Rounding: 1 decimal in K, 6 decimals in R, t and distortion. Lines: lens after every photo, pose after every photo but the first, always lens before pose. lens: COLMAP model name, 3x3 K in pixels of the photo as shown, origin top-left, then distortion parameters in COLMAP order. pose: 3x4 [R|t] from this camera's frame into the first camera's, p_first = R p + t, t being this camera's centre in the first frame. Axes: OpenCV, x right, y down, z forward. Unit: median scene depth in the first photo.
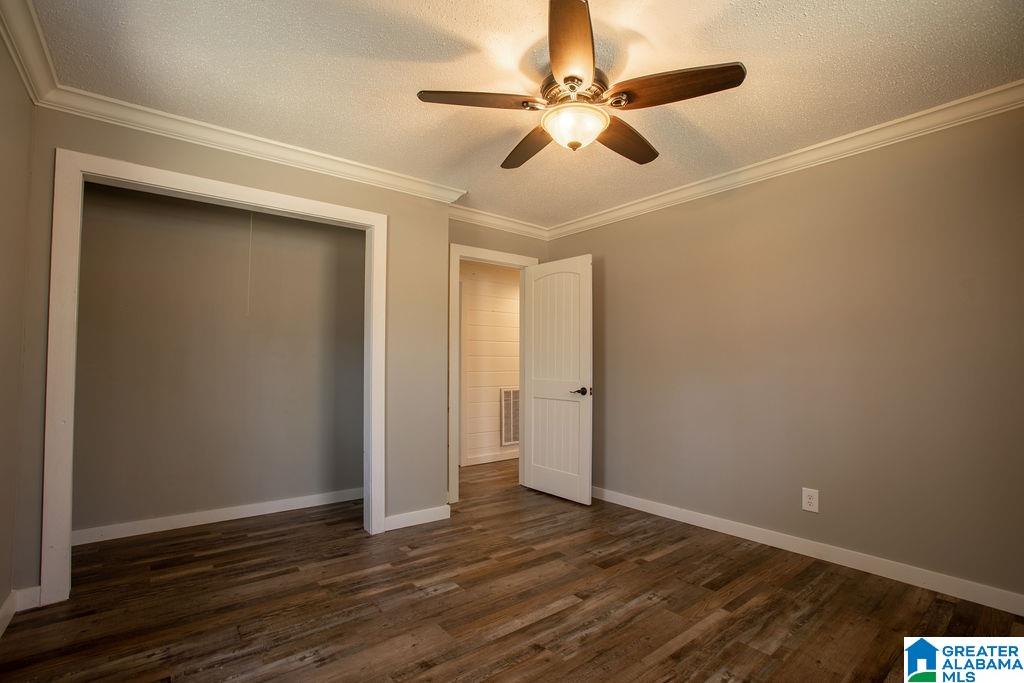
lens RADIAL K [[470.1, 0, 508.2], [0, 470.1, 340.1], [0, 0, 1]] dist [-0.073876, 0.033461]
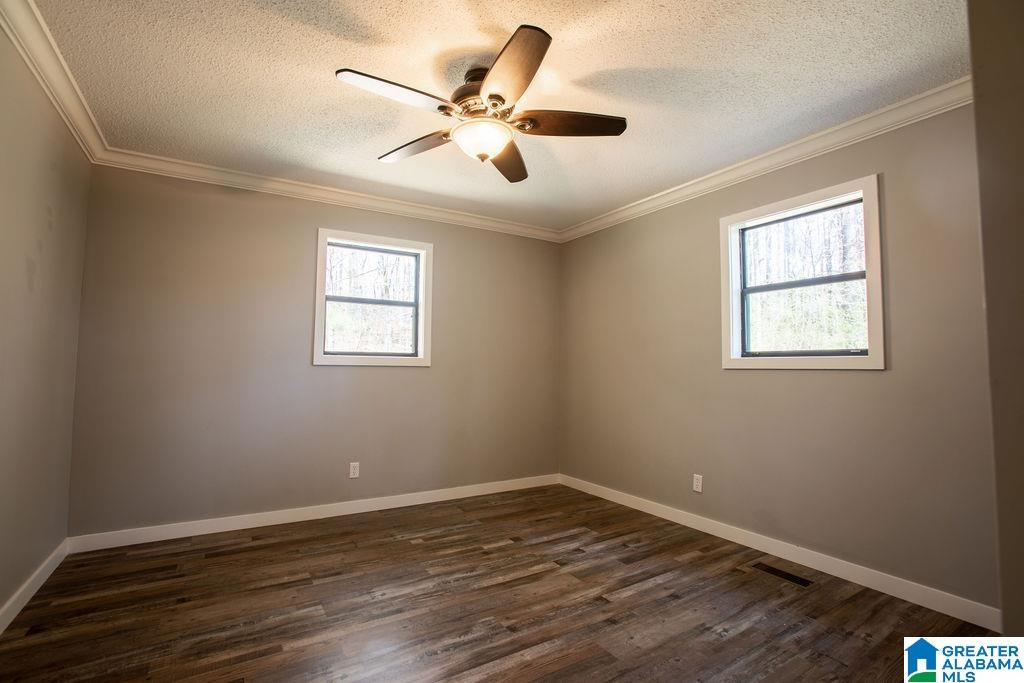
lens RADIAL K [[470.1, 0, 508.2], [0, 470.1, 340.1], [0, 0, 1]] dist [-0.073876, 0.033461]
pose [[-0.993287, -0.008001, 0.115396, -0.041494], [-0.020079, 0.994386, -0.103891, 0.109282], [-0.113916, -0.105511, -0.987872, 2.059287]]
